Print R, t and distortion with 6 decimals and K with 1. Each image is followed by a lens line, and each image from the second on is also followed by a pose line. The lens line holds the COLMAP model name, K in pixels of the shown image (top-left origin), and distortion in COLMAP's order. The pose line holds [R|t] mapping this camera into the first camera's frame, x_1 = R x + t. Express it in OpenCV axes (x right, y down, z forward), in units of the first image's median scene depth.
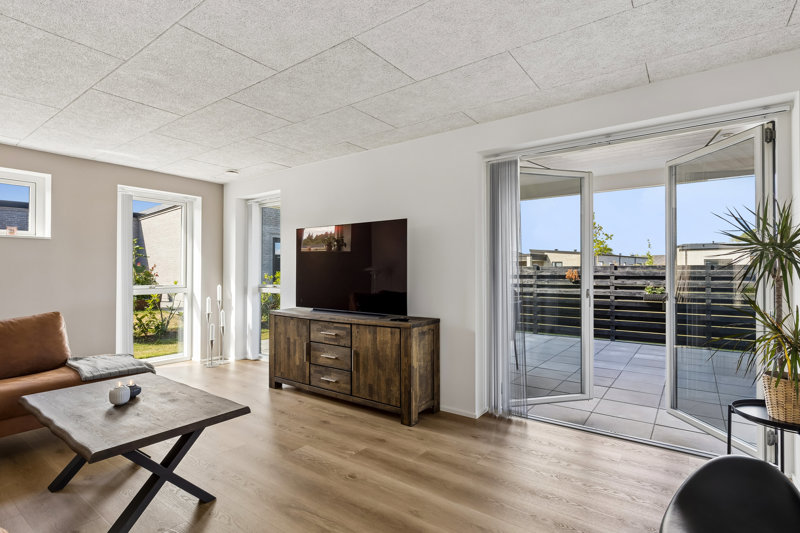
lens RADIAL K [[400.0, 0, 399.1], [0, 400.0, 264.2], [0, 0, 1]] dist [-0.002018, -0.000257]
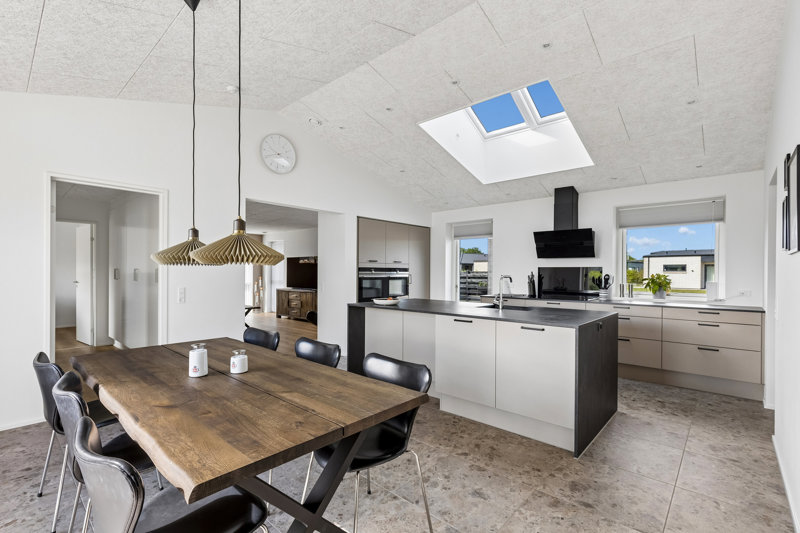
lens RADIAL K [[362.5, 0, 399.6], [0, 362.5, 270.4], [0, 0, 1]] dist [0.000474, -0.000410]
pose [[0.995444, 0.007546, -0.095051, 0.867864], [-0.006208, 0.999878, 0.014364, -0.052197], [0.095148, -0.013708, 0.995369, -1.595693]]
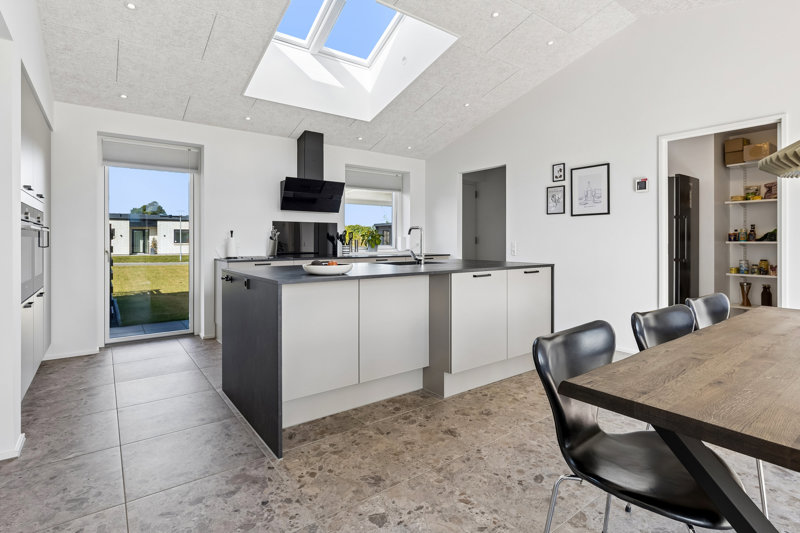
lens RADIAL K [[402.4, 0, 404.0], [0, 402.4, 240.8], [0, 0, 1]] dist [-0.000678, -0.000187]
pose [[0.285825, 0.001912, 0.958280, 0.059795], [-0.019430, 0.999804, 0.003800, 0.010992], [-0.958085, -0.019705, 0.285806, -0.764809]]
